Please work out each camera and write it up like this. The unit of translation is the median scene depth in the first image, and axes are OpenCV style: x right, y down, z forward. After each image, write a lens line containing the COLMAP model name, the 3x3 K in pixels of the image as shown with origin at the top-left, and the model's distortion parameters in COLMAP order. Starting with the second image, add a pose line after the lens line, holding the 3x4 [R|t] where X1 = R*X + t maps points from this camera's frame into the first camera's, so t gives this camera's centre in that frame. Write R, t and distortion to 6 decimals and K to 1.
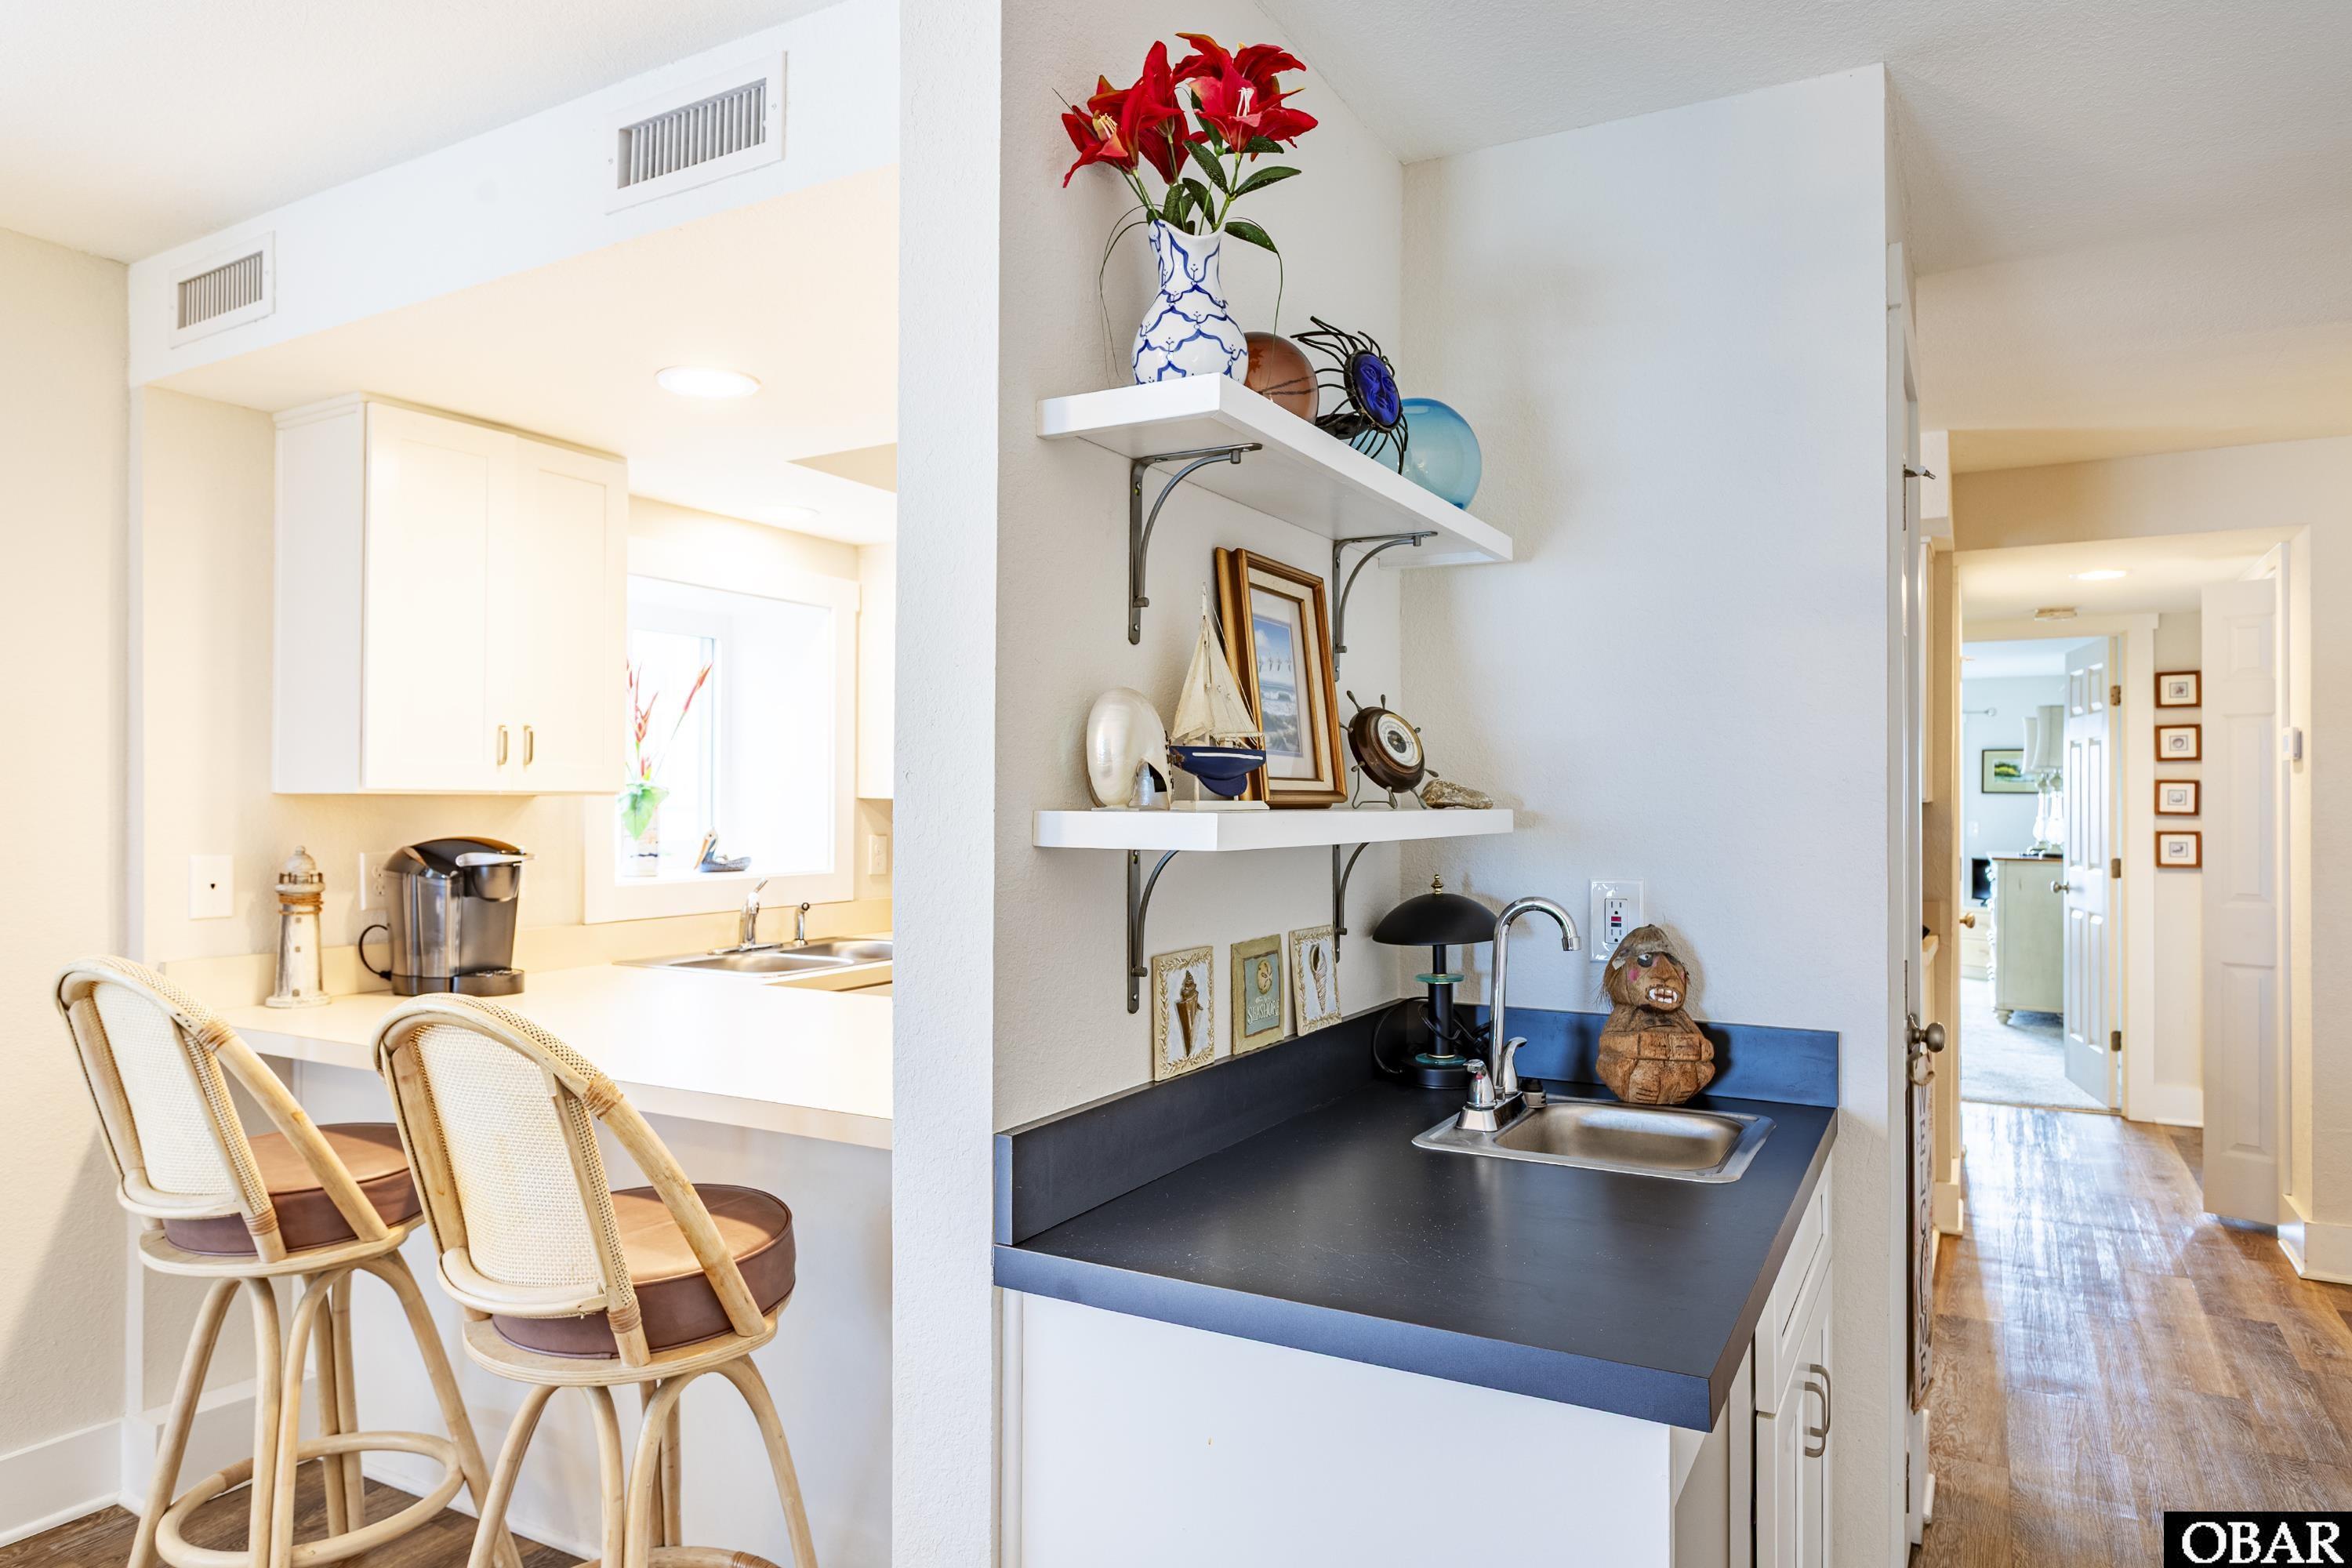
lens RADIAL K [[1441.7, 0, 1194.1], [0, 1441.7, 790.5], [0, 0, 1]] dist [-0.013000, 0.006526]
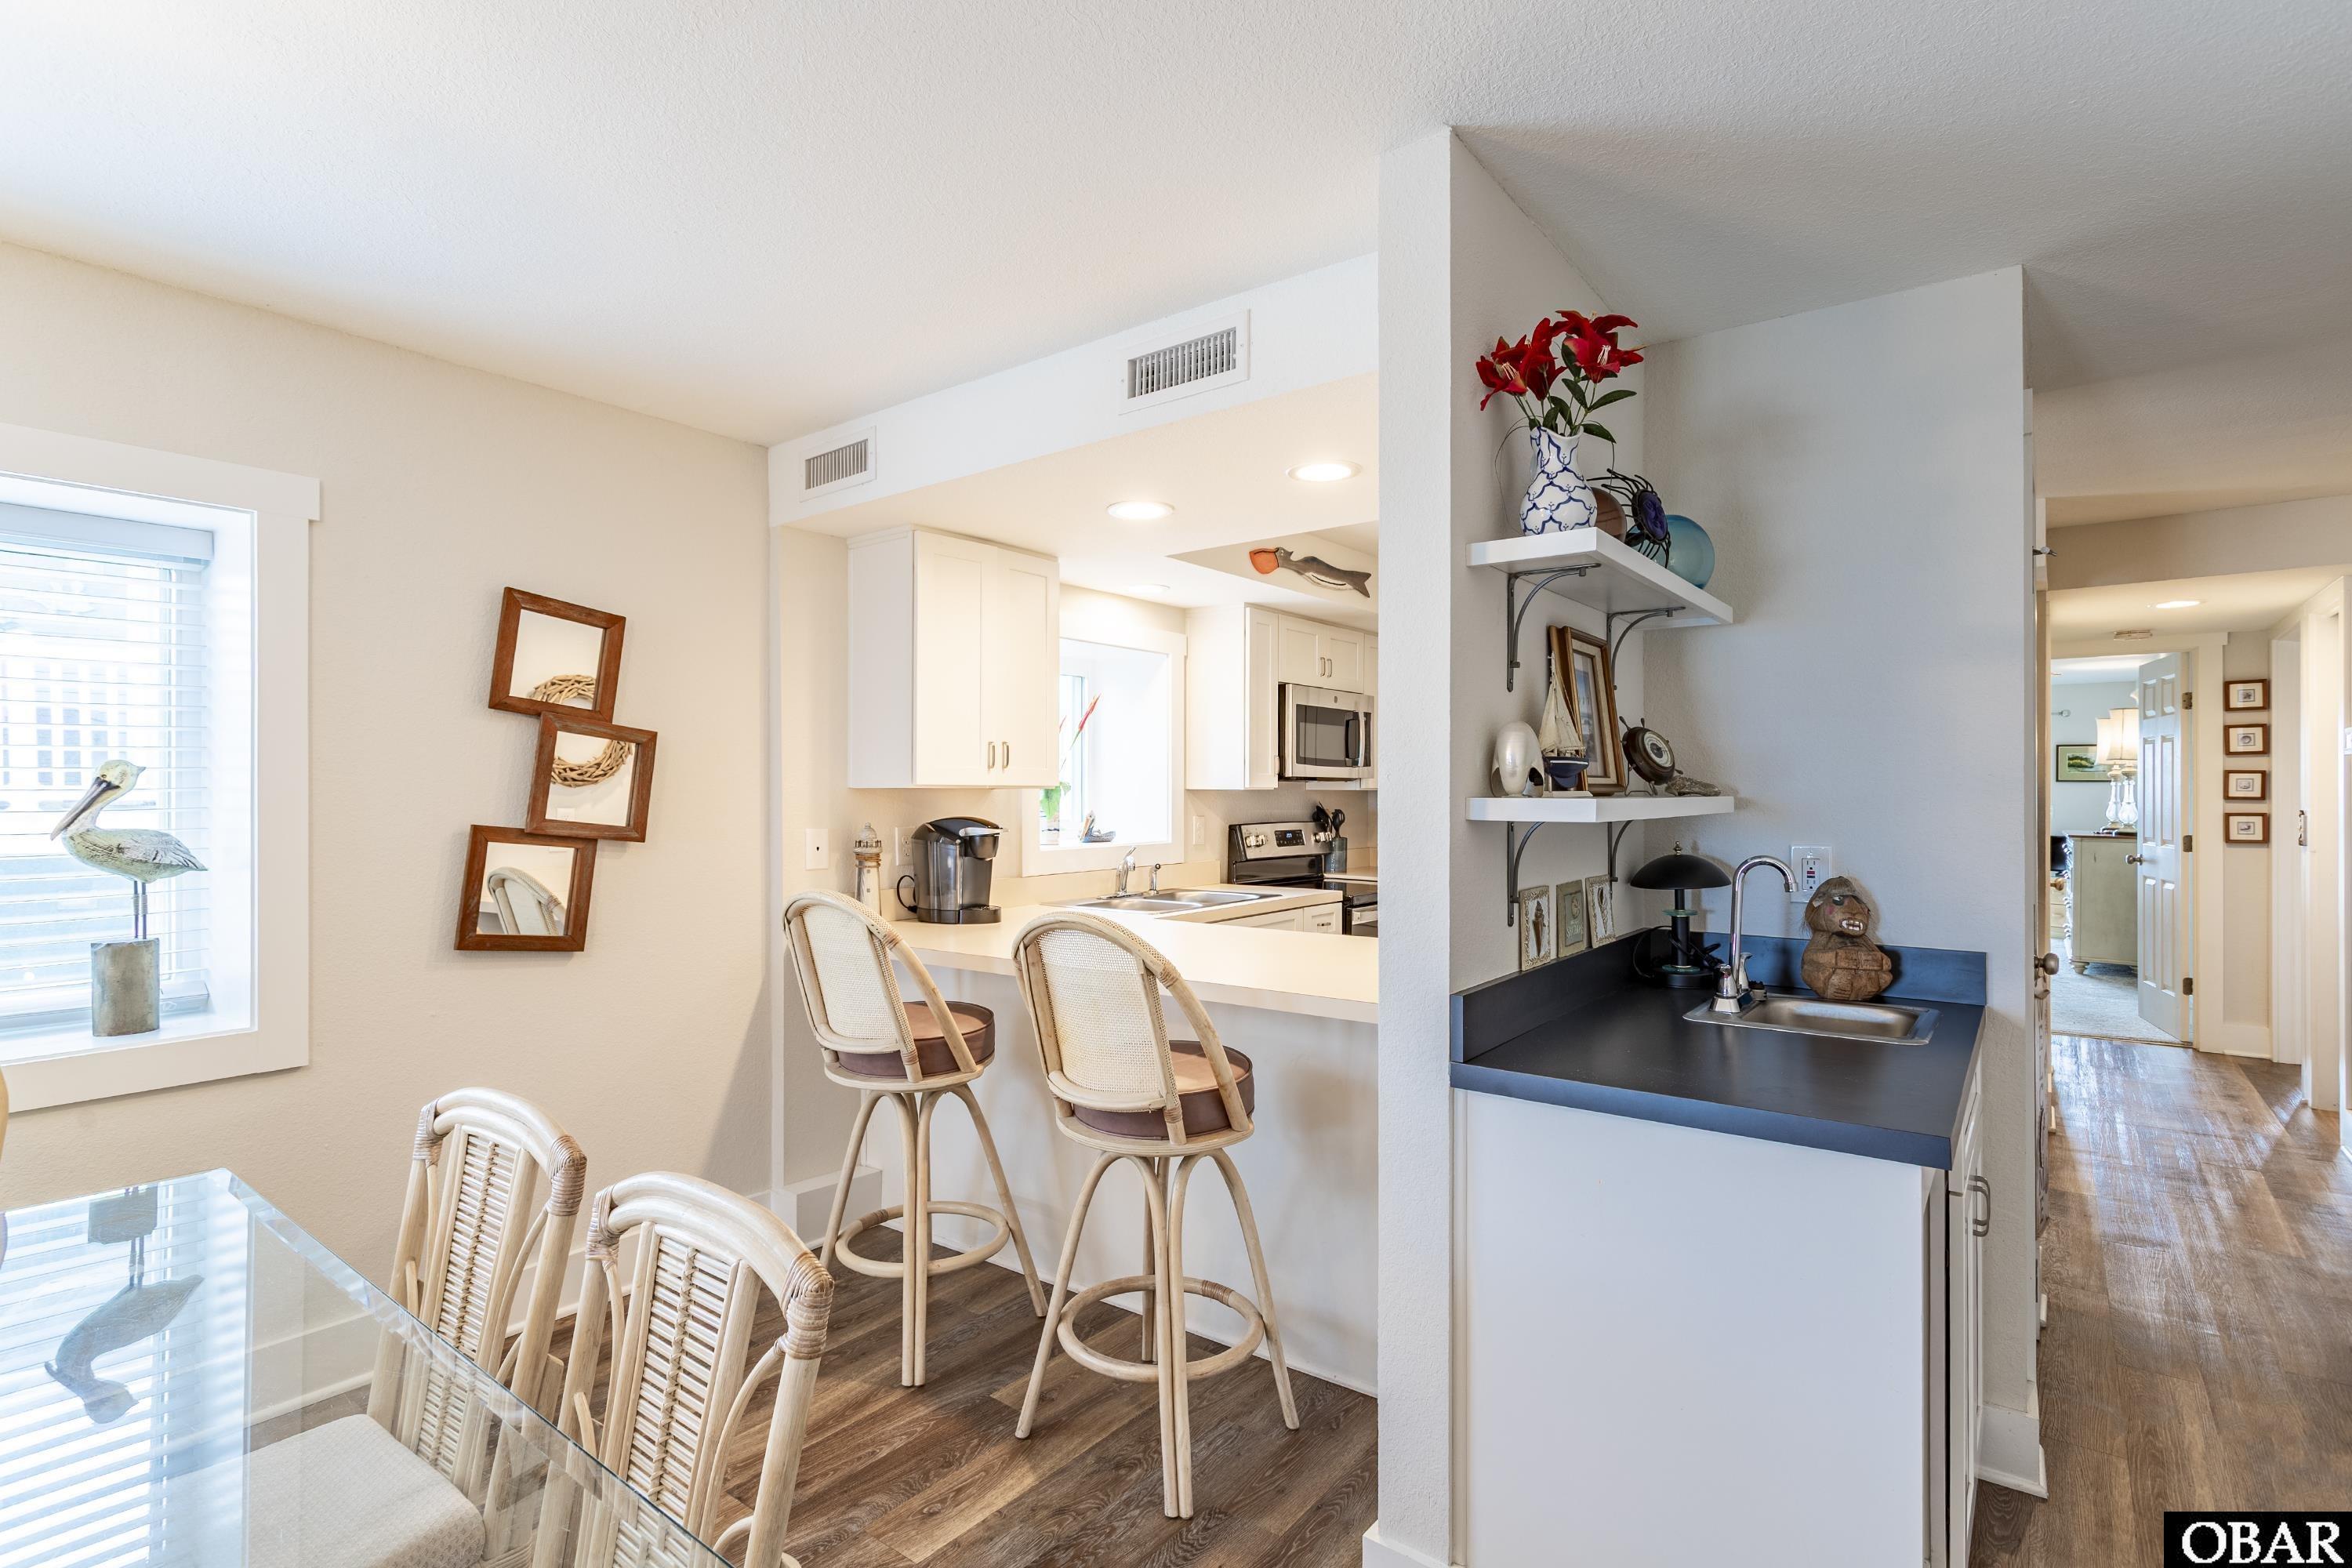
lens RADIAL K [[1143.0, 0, 1185.8], [0, 1143.0, 788.9], [0, 0, 1]] dist [0.000080, -0.000774]
pose [[0.989693, -0.004139, -0.143144, -0.160261], [0.004922, 0.999975, 0.005119, -0.002820], [0.143120, -0.005771, 0.989689, -0.213171]]
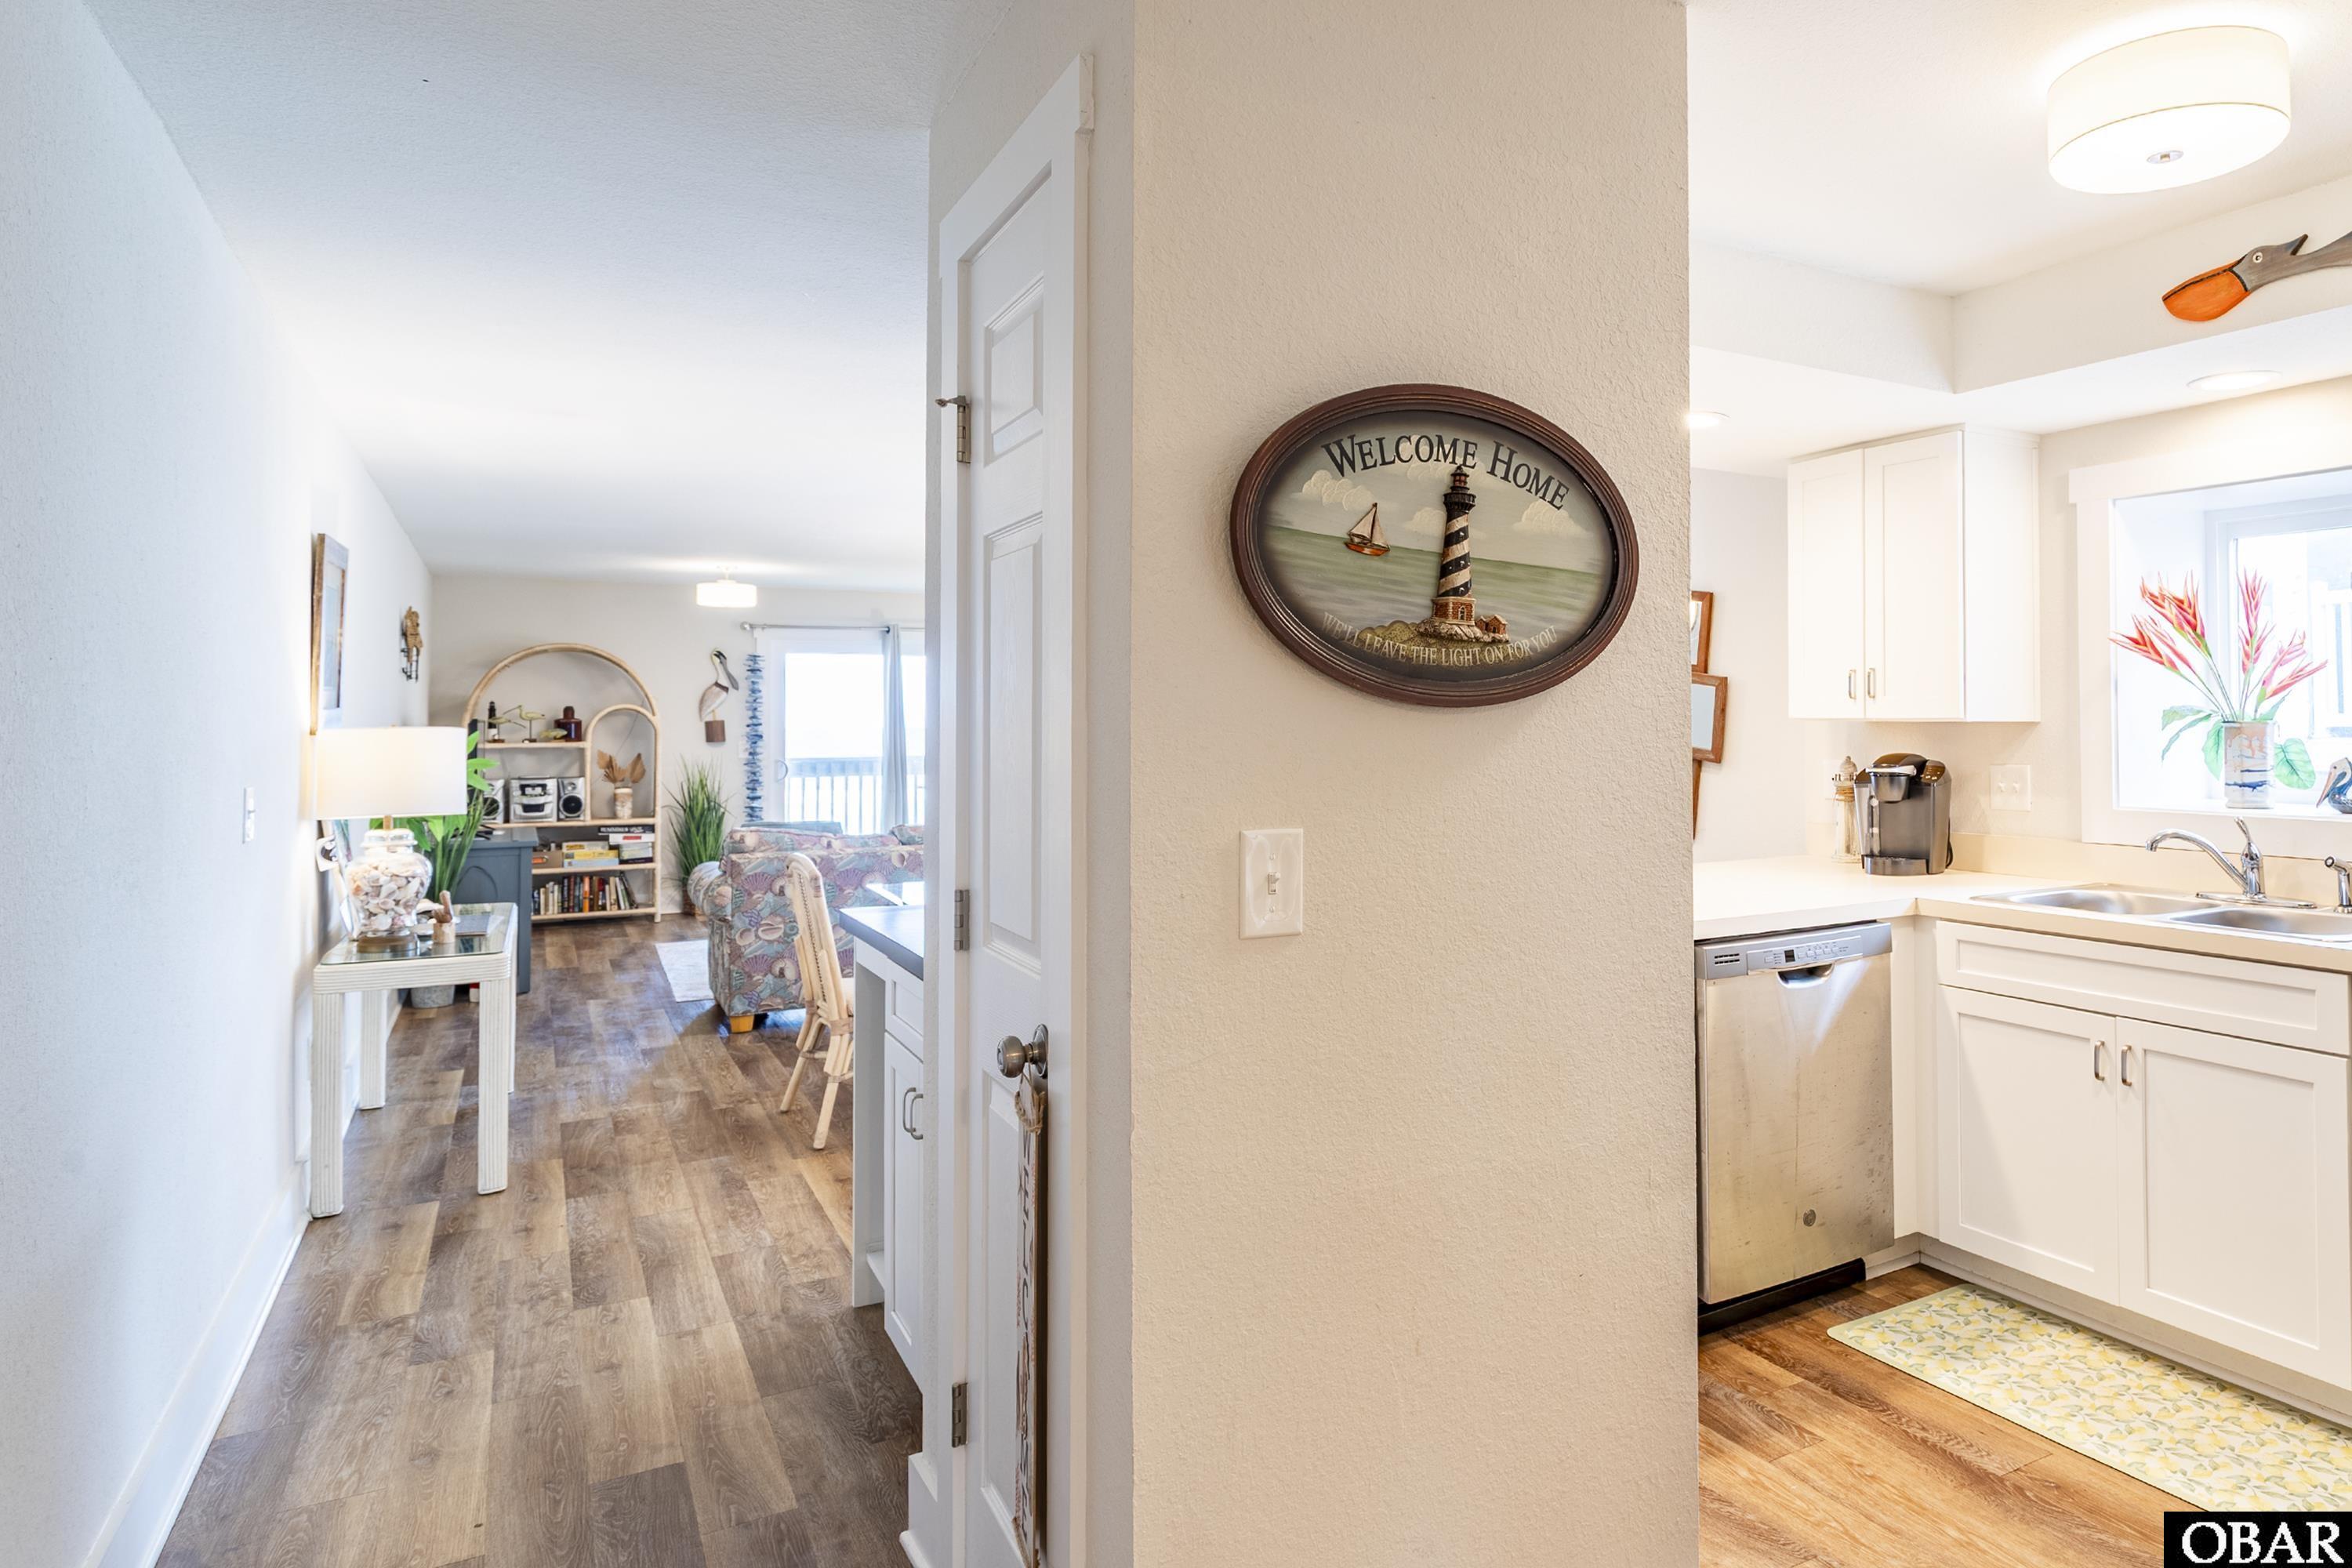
lens RADIAL K [[1404.2, 0, 1421.7], [0, 1404.2, 692.0], [0, 0, 1]] dist [-0.010082, 0.000731]
pose [[-0.481670, -0.019687, -0.876131, 1.274826], [0.006725, 0.999635, -0.026160, 0.010009], [0.876327, -0.018492, -0.481362, 1.852862]]
